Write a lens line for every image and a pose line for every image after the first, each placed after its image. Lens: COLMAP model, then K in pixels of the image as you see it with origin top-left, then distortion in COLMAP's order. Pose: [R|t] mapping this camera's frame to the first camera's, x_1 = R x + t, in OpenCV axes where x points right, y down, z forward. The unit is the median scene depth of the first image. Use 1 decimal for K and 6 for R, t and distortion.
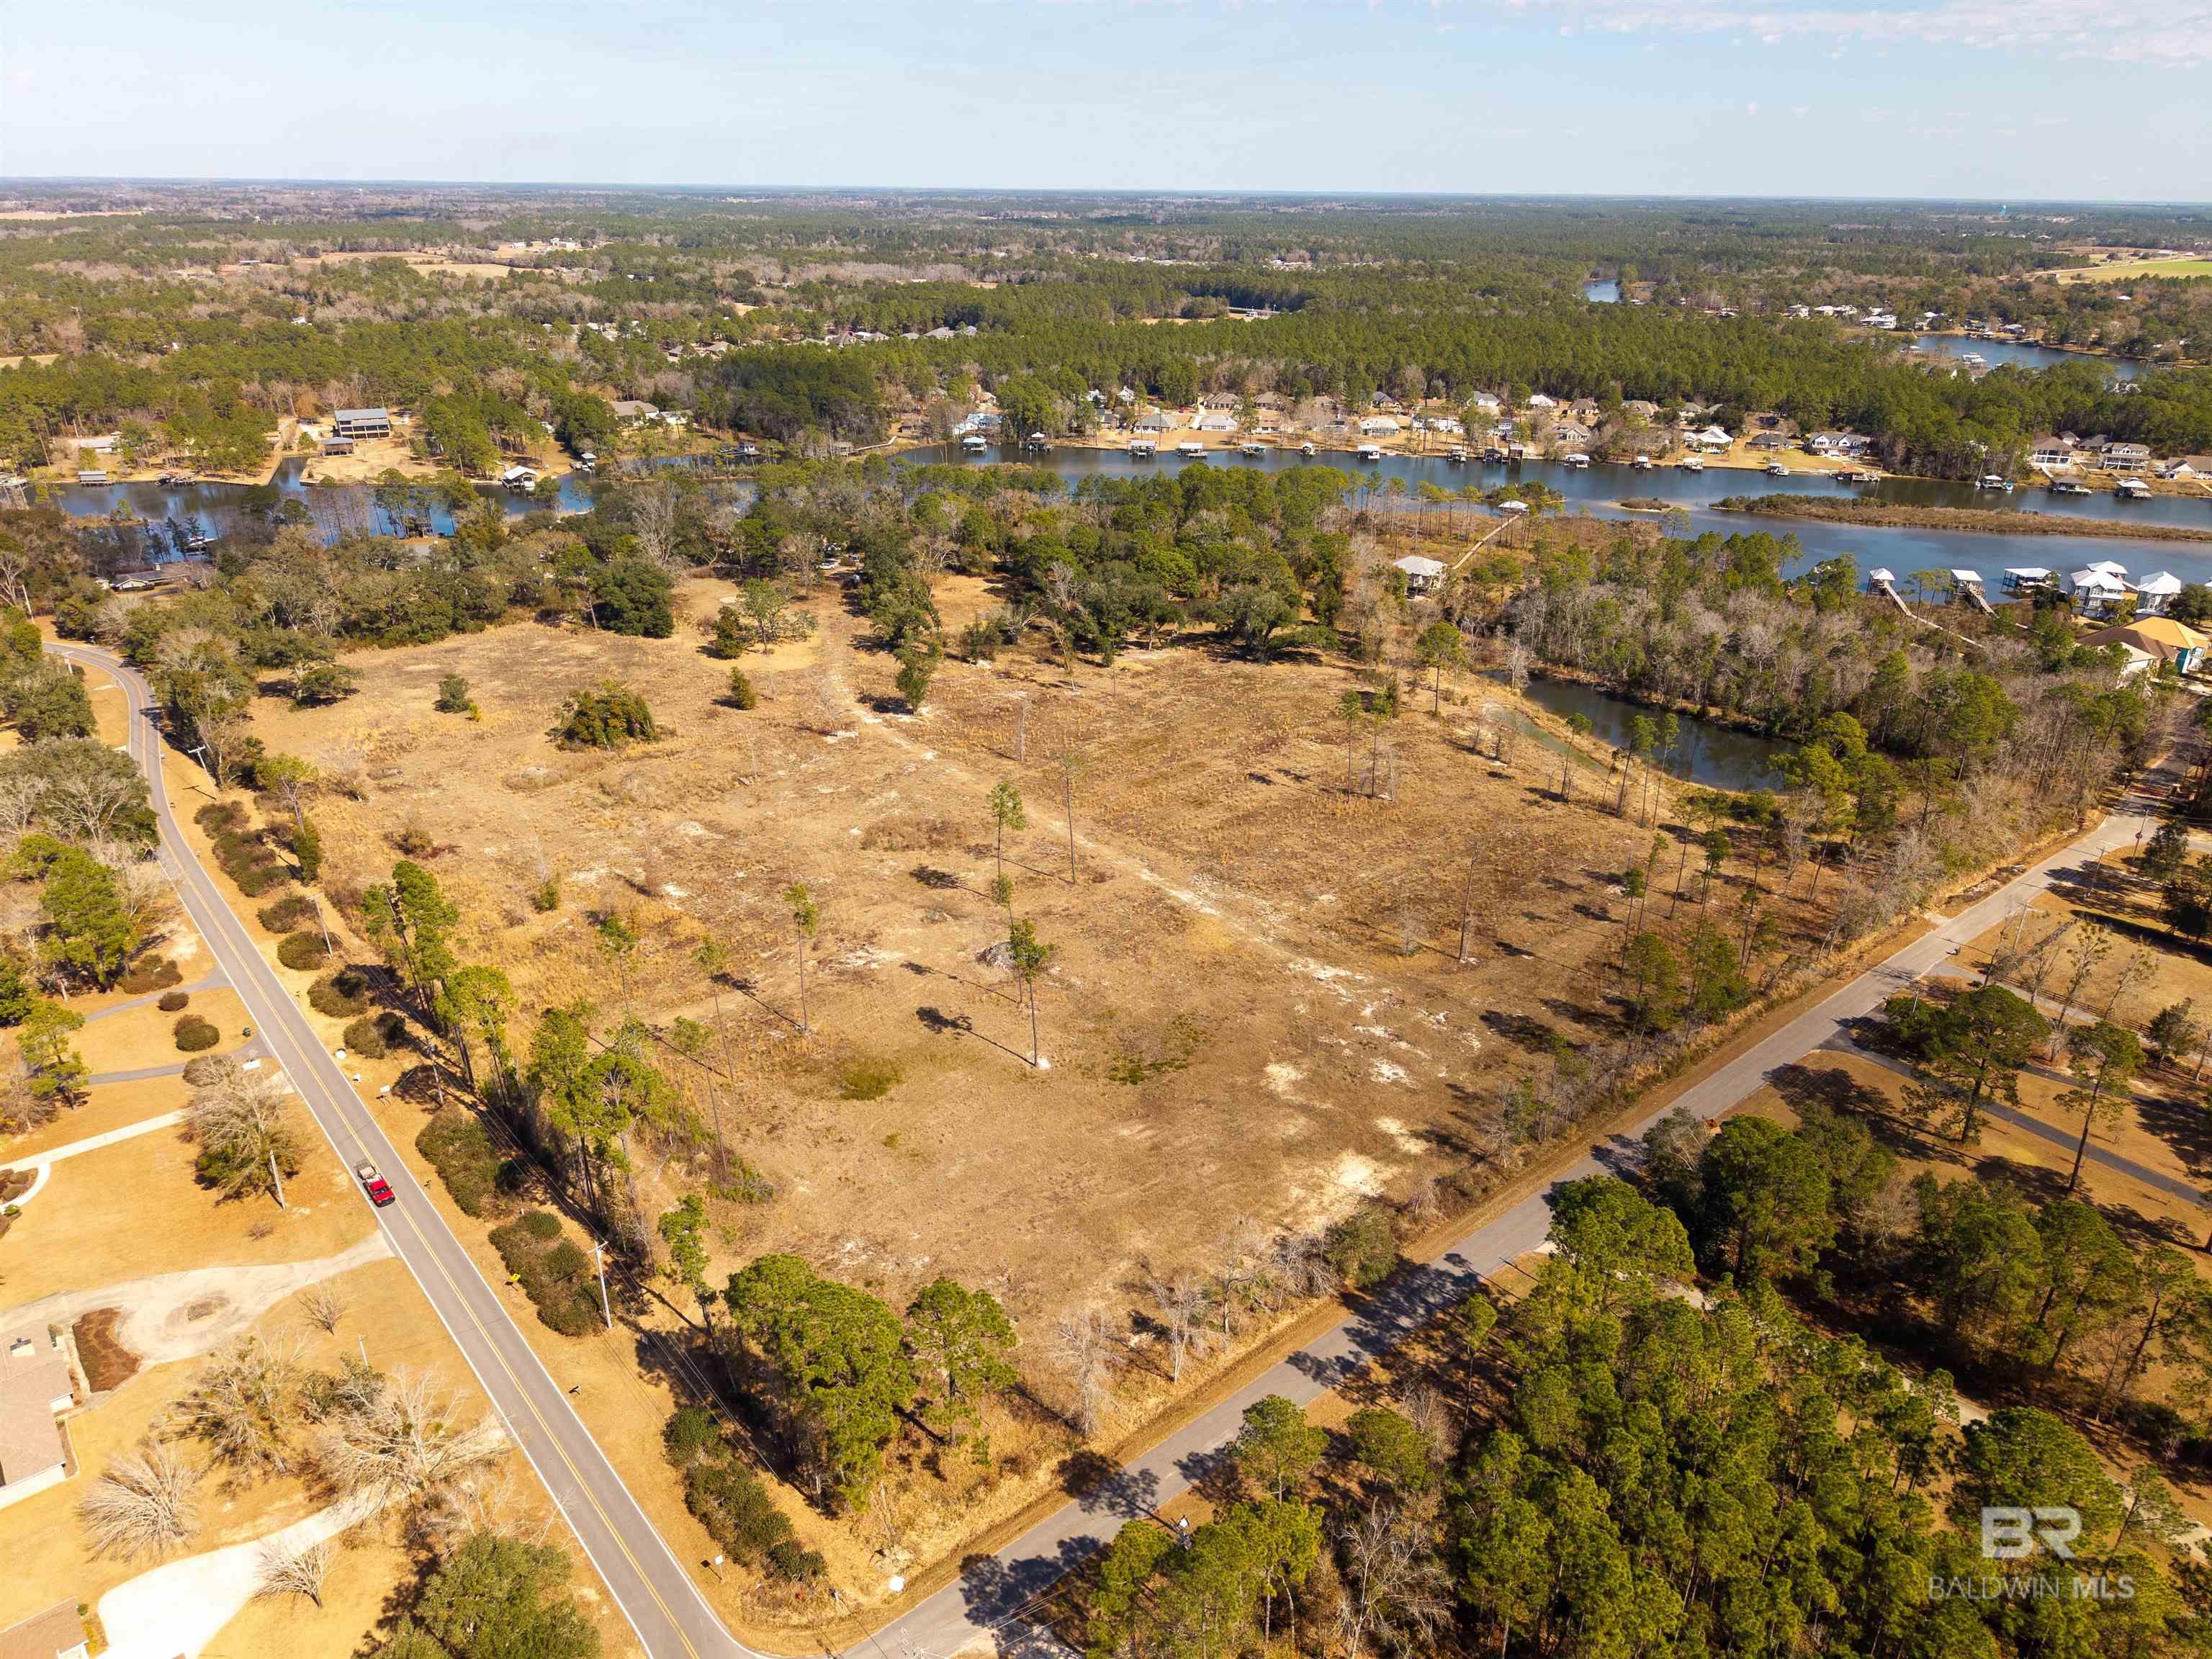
lens RADIAL K [[1513.4, 0, 1097.6], [0, 1513.4, 828.9], [0, 0, 1]] dist [0.032018, -0.032829]
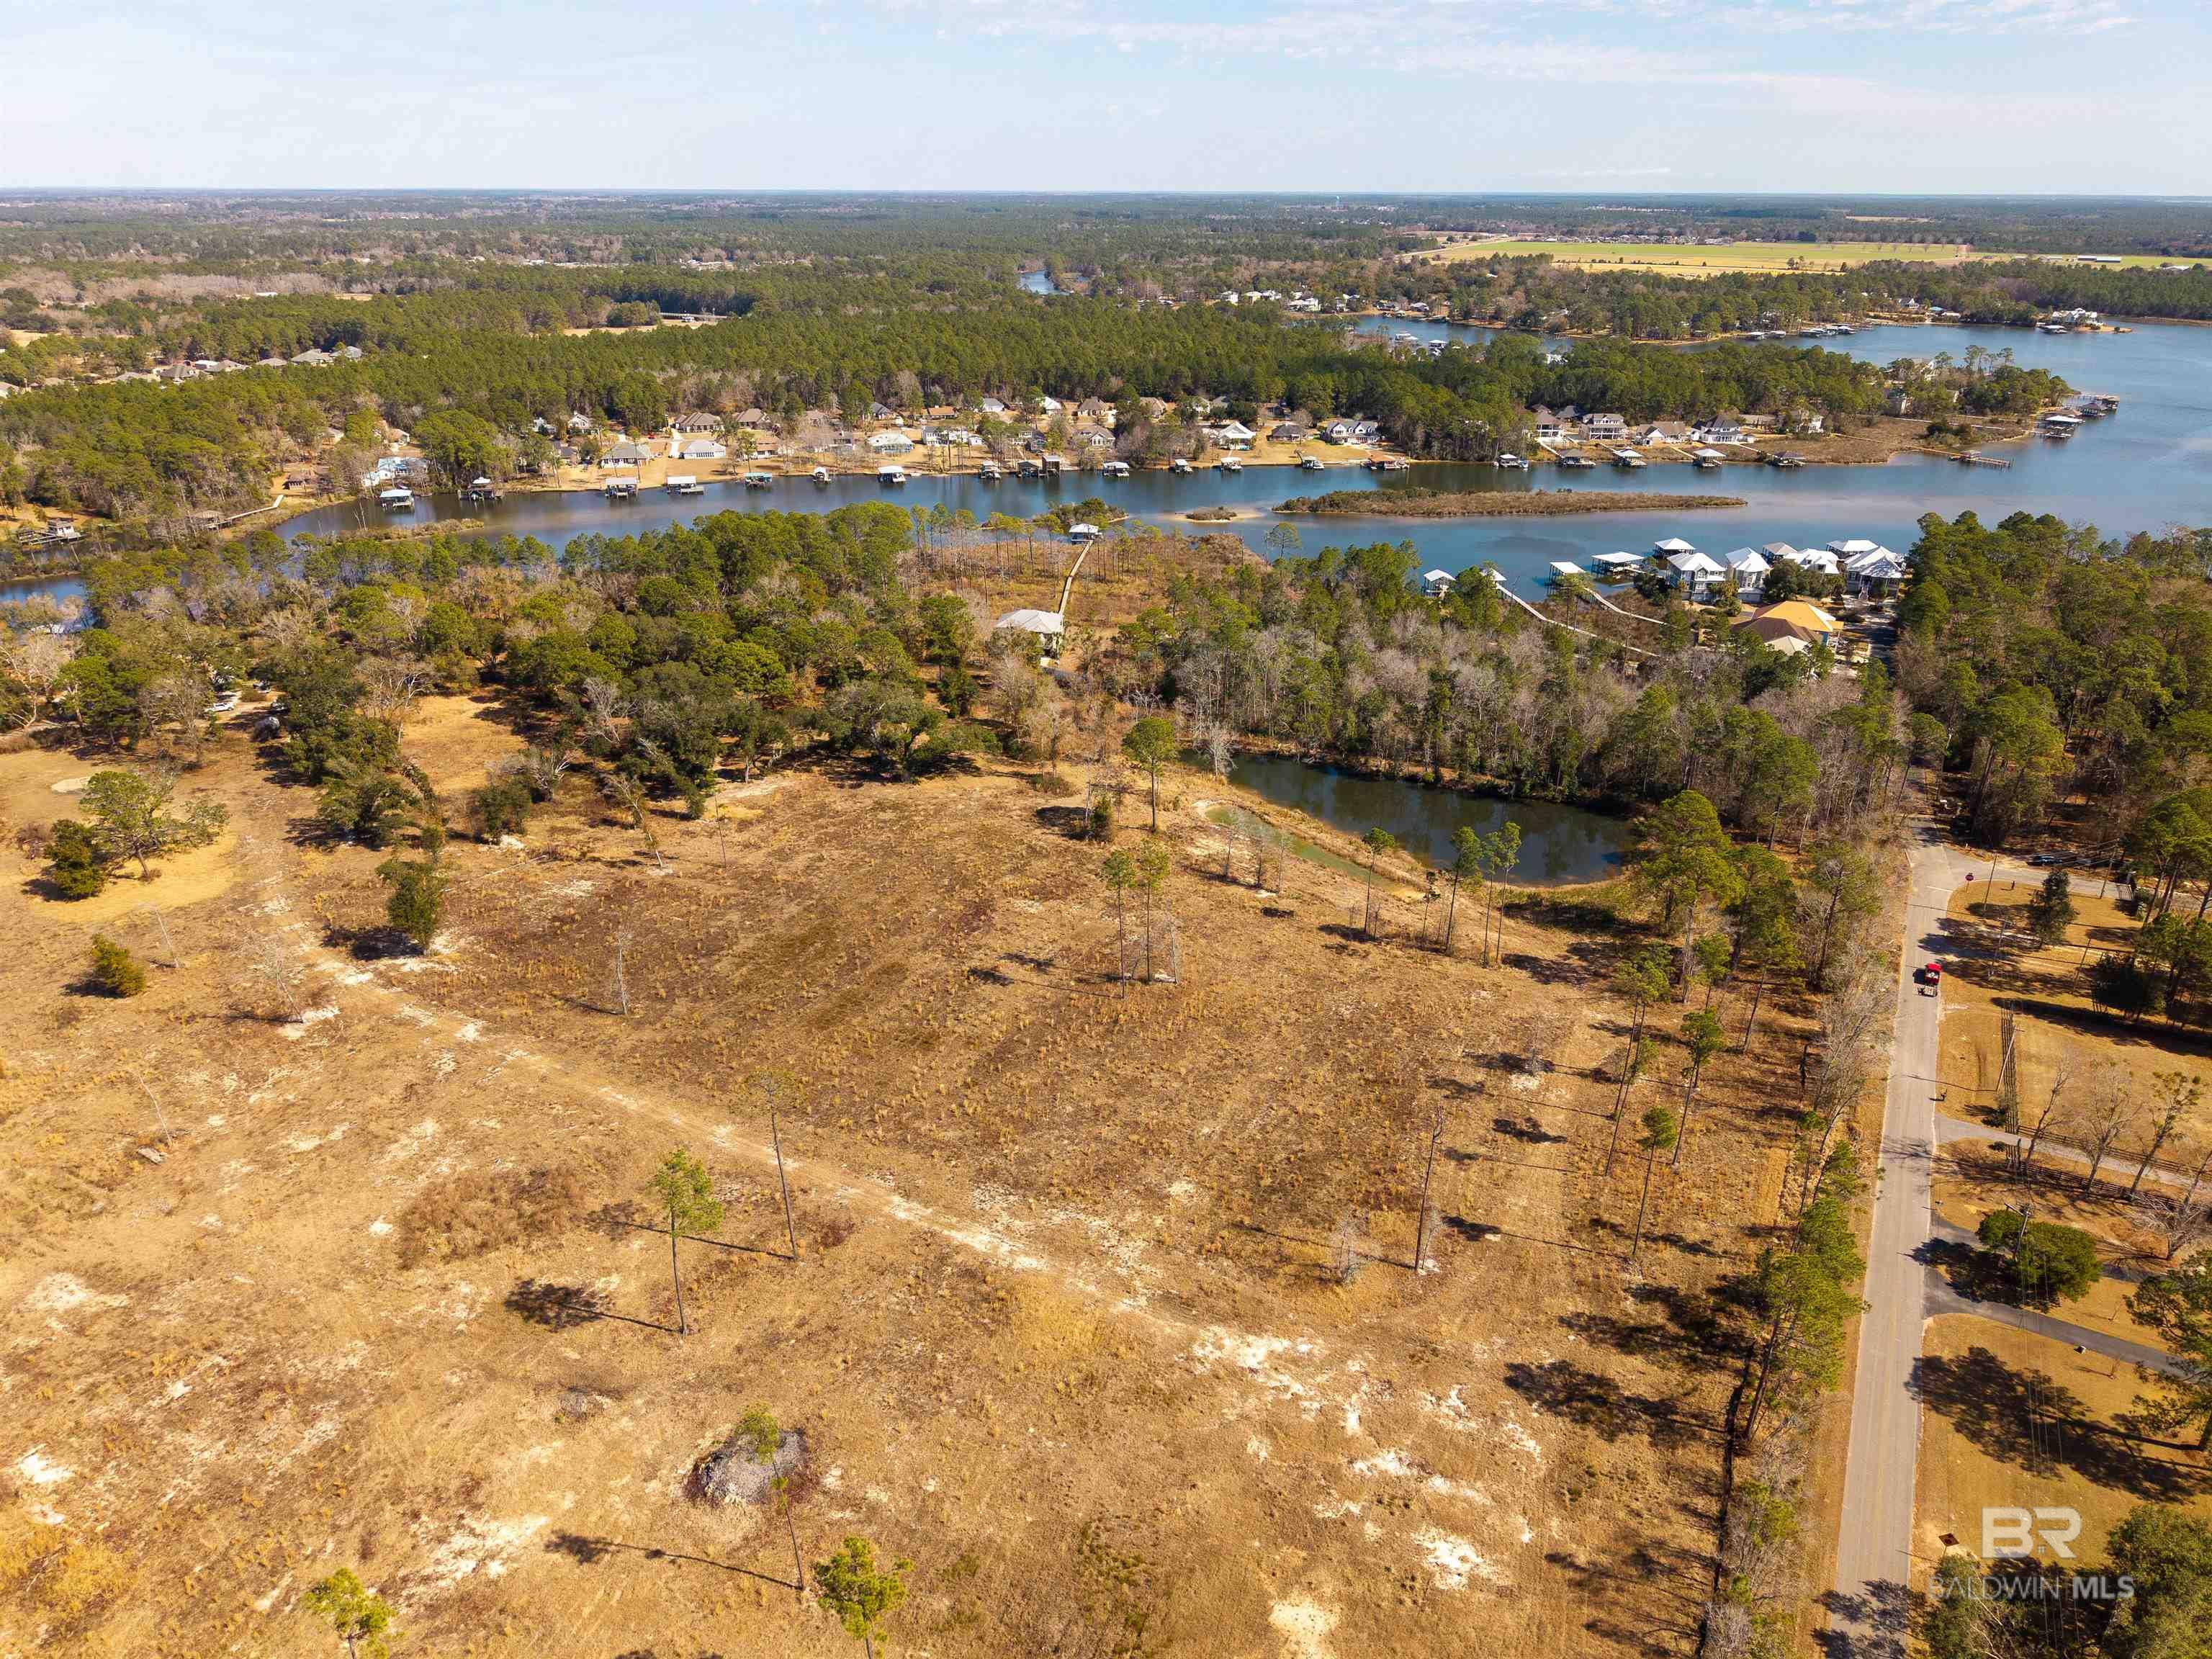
lens RADIAL K [[1513.4, 0, 1119.5], [0, 1513.4, 801.7], [0, 0, 1]] dist [0.032018, -0.032829]
pose [[0.926690, -0.148888, 0.345077, -0.053675], [0.153806, 0.988012, 0.013252, -0.091955], [-0.342914, 0.040794, 0.938481, 0.245475]]
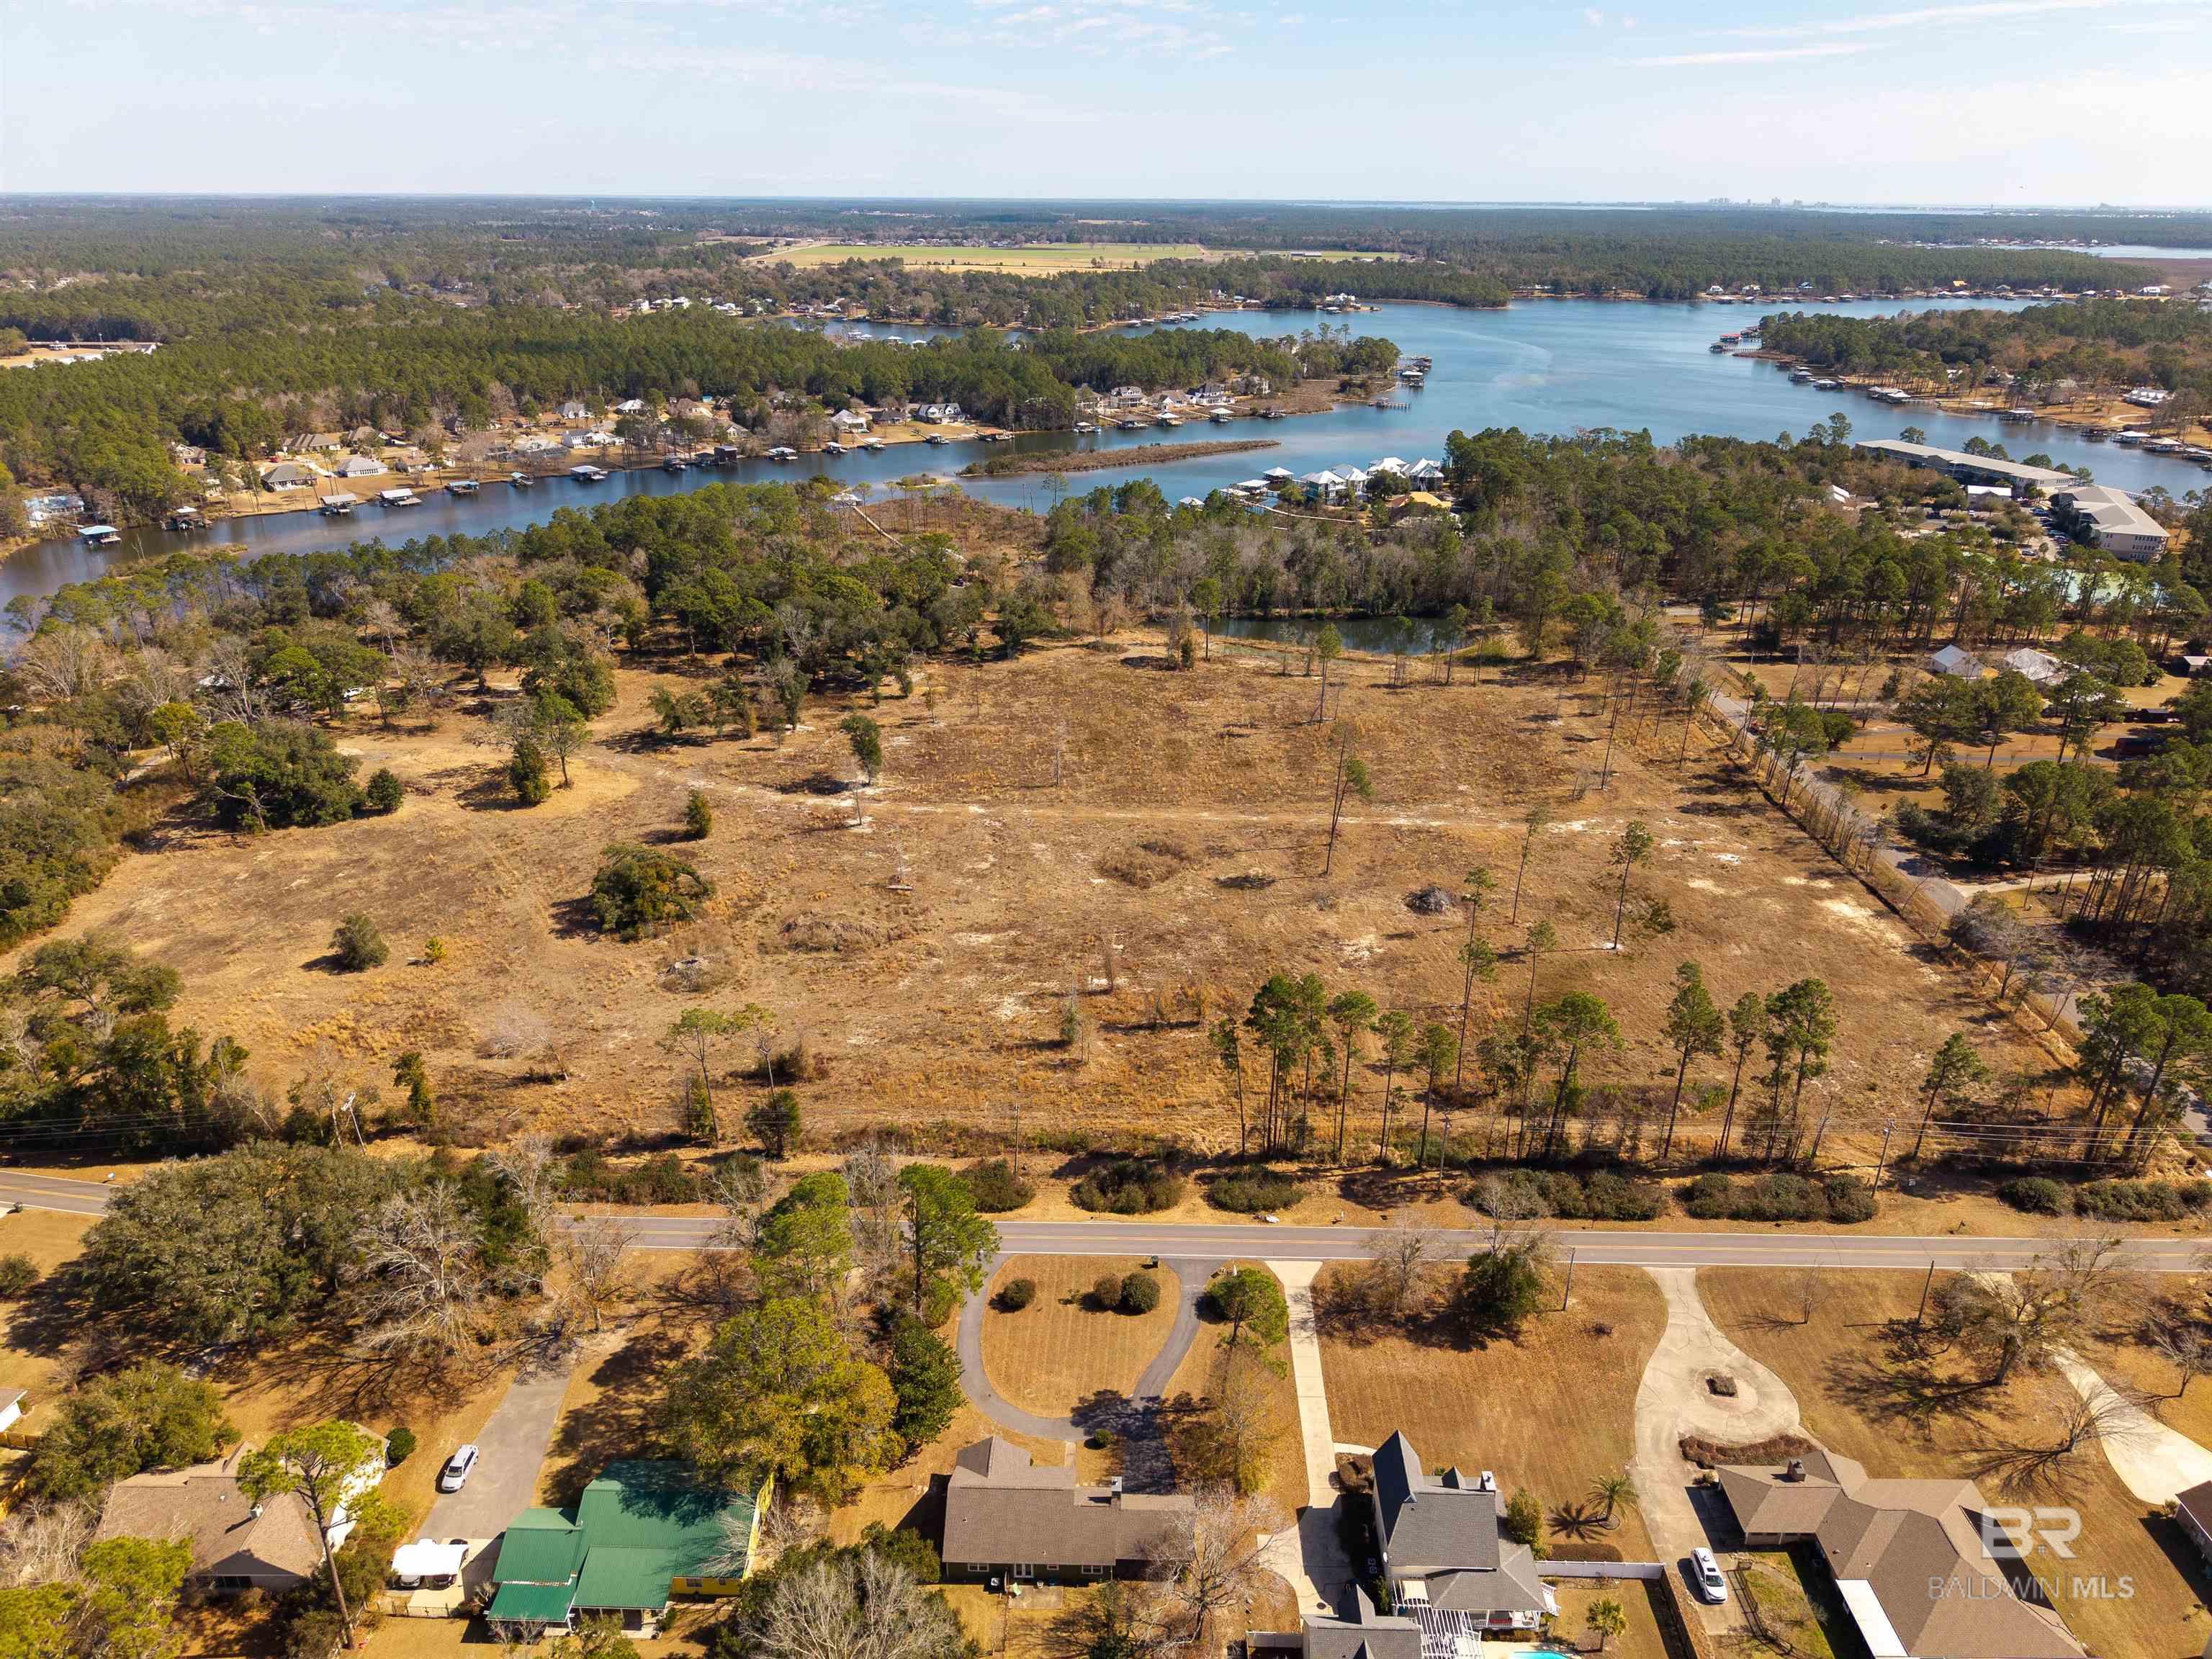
lens RADIAL K [[1513.4, 0, 1111.1], [0, 1513.4, 820.3], [0, 0, 1]] dist [0.032018, -0.032829]
pose [[0.651814, -0.298902, 0.696991, -0.595360], [0.300680, 0.945588, 0.124322, -0.111087], [-0.696226, 0.128536, 0.706221, 0.226202]]
